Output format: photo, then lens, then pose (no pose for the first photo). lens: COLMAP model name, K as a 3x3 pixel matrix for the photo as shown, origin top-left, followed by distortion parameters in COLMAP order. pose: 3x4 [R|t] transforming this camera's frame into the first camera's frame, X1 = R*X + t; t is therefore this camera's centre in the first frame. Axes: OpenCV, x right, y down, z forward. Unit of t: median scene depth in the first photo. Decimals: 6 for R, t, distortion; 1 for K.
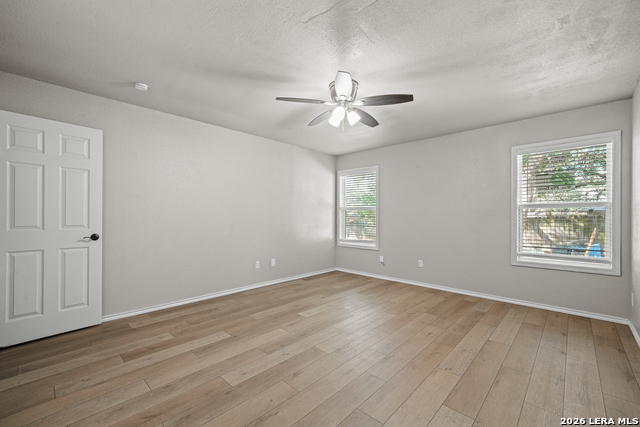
lens RADIAL K [[278.3, 0, 325.8], [0, 278.3, 214.3], [0, 0, 1]] dist [0.005700, 0.000330]
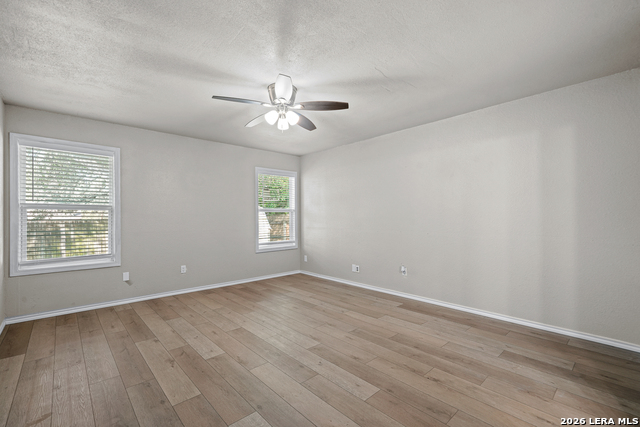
lens RADIAL K [[278.3, 0, 326.3], [0, 278.3, 215.5], [0, 0, 1]] dist [0.005700, 0.000330]
pose [[0.057202, 0.001190, 0.998362, -0.810681], [0.000131, 0.999999, -0.001199, -0.000370], [-0.998363, 0.000199, 0.057202, 0.687911]]
